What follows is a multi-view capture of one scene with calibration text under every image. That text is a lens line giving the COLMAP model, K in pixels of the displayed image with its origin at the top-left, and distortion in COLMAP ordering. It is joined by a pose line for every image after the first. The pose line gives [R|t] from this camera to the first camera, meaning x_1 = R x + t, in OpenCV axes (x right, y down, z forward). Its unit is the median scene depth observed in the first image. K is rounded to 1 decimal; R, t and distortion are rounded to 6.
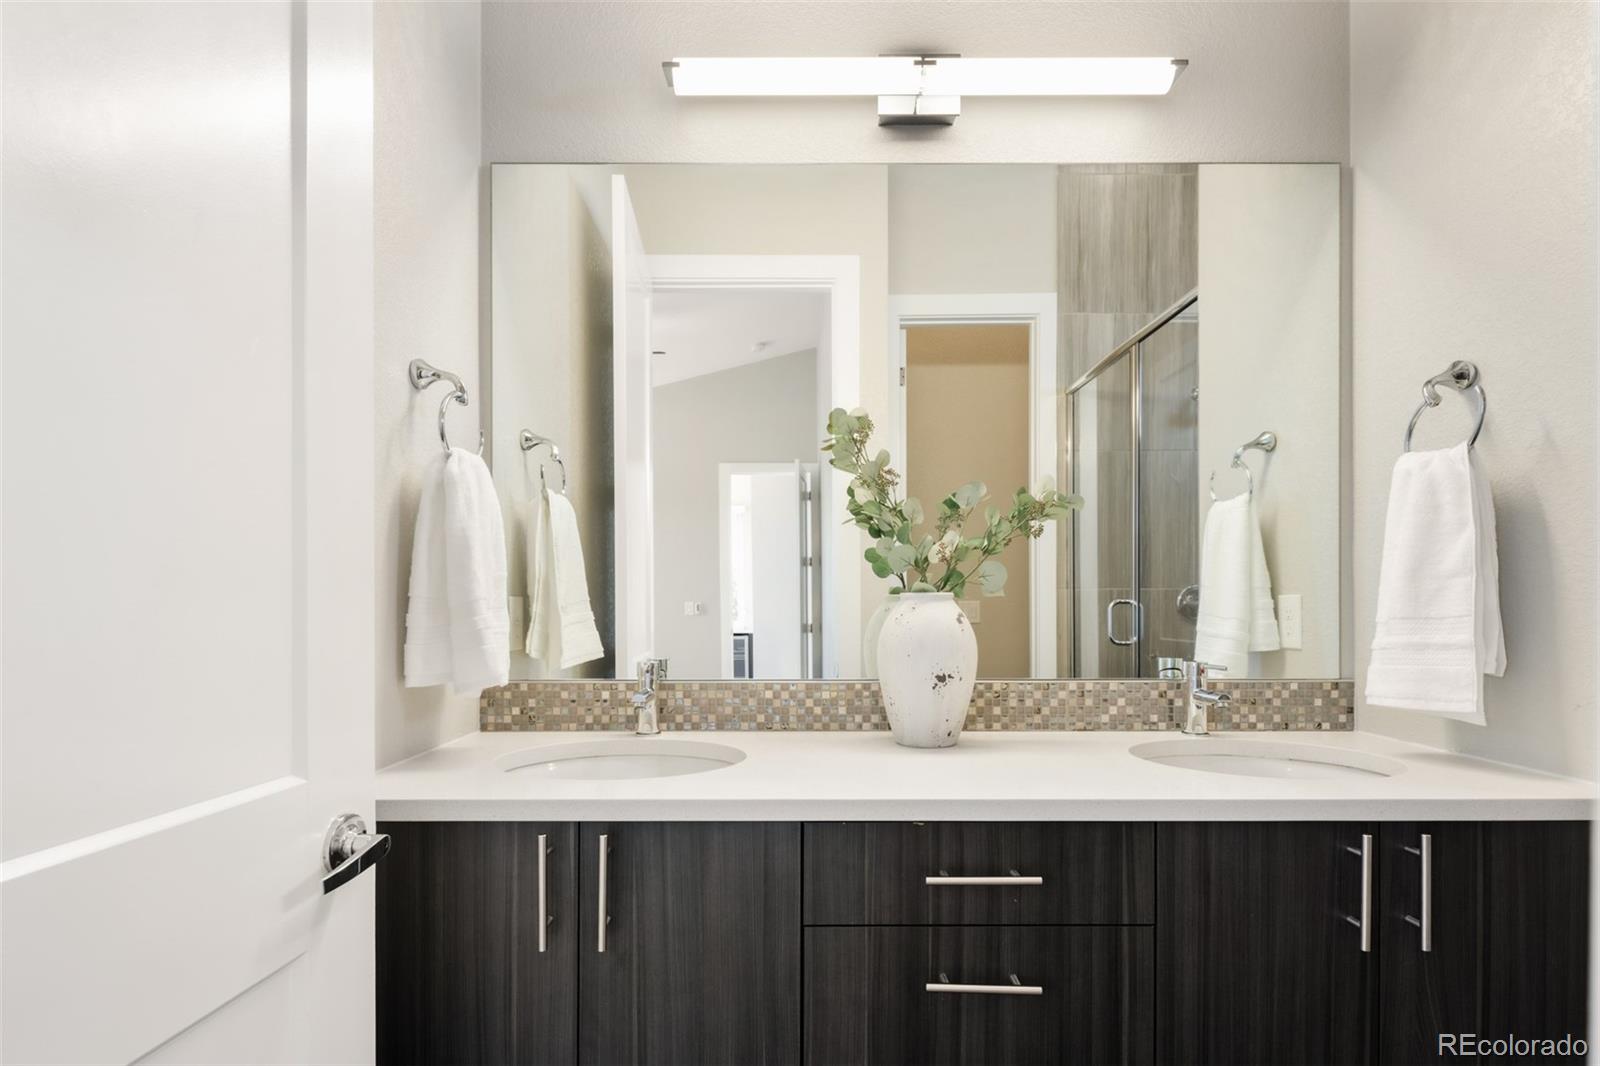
lens RADIAL K [[790.0, 0, 798.2], [0, 790.0, 594.5], [0, 0, 1]] dist [0.000273, 0.000515]
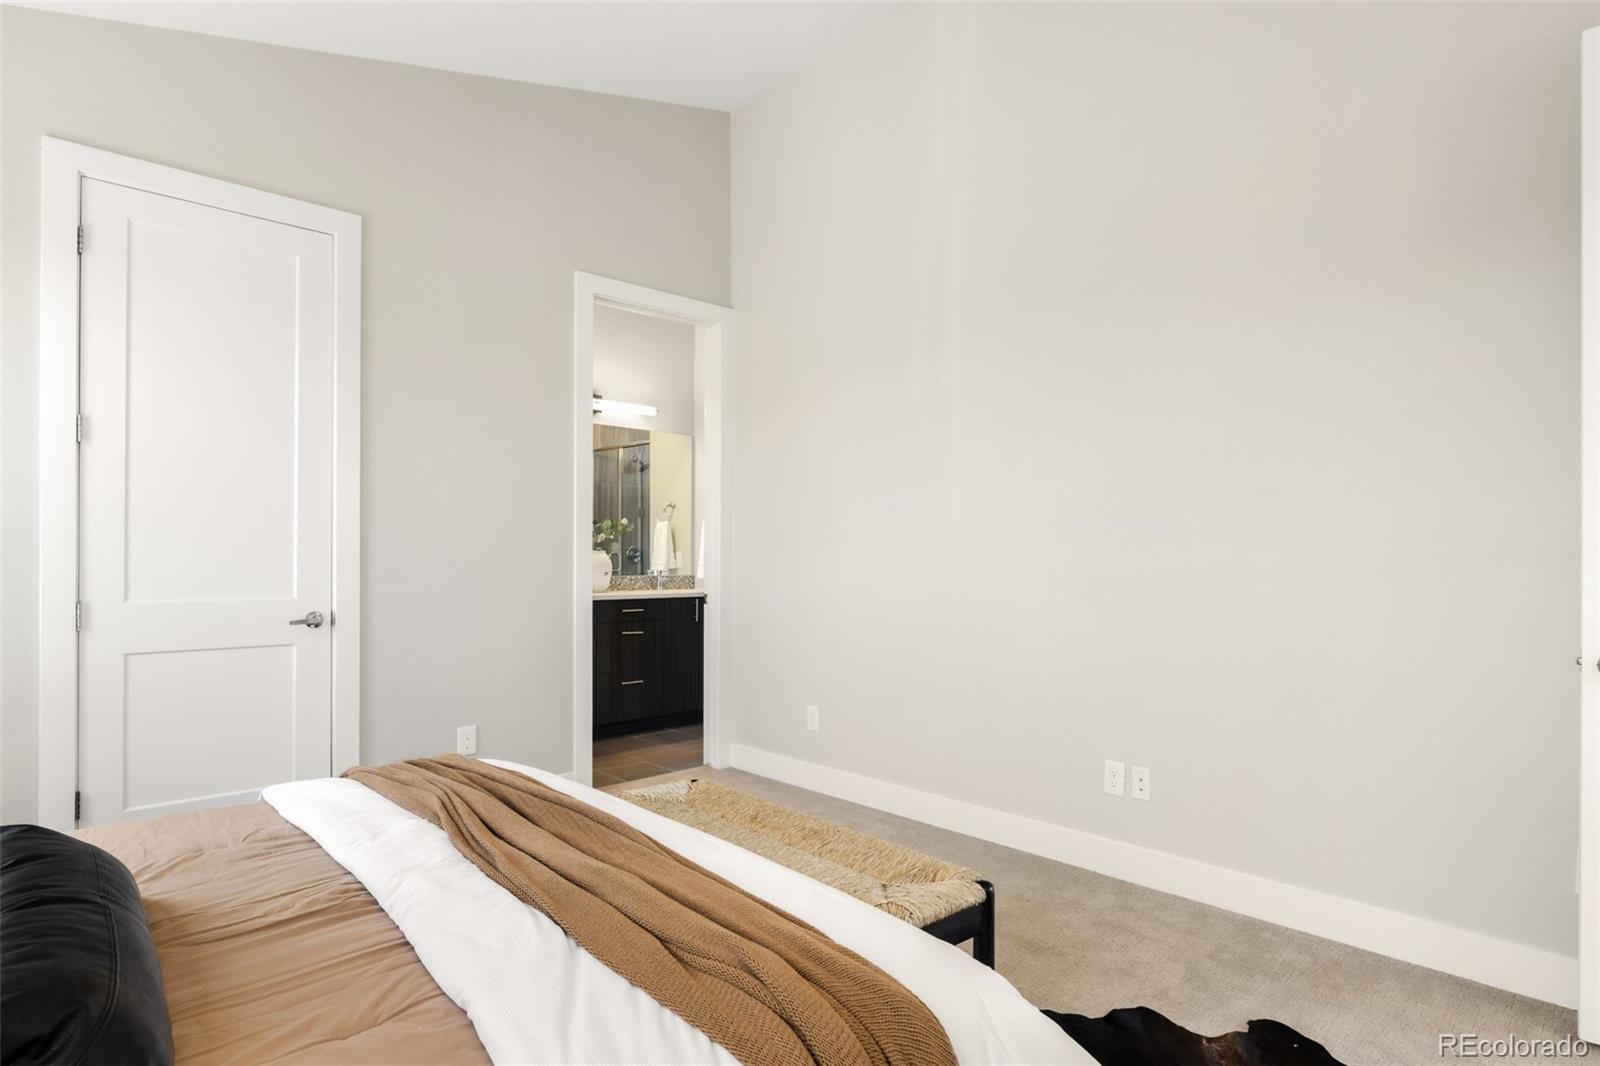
lens RADIAL K [[790.0, 0, 799.0], [0, 790.0, 547.7], [0, 0, 1]] dist [0.000273, 0.000515]
pose [[0.730029, 0.008335, 0.683365, -1.324924], [-0.002432, 0.999951, -0.009598, 0.014367], [-0.683412, 0.005345, 0.730013, -1.837170]]
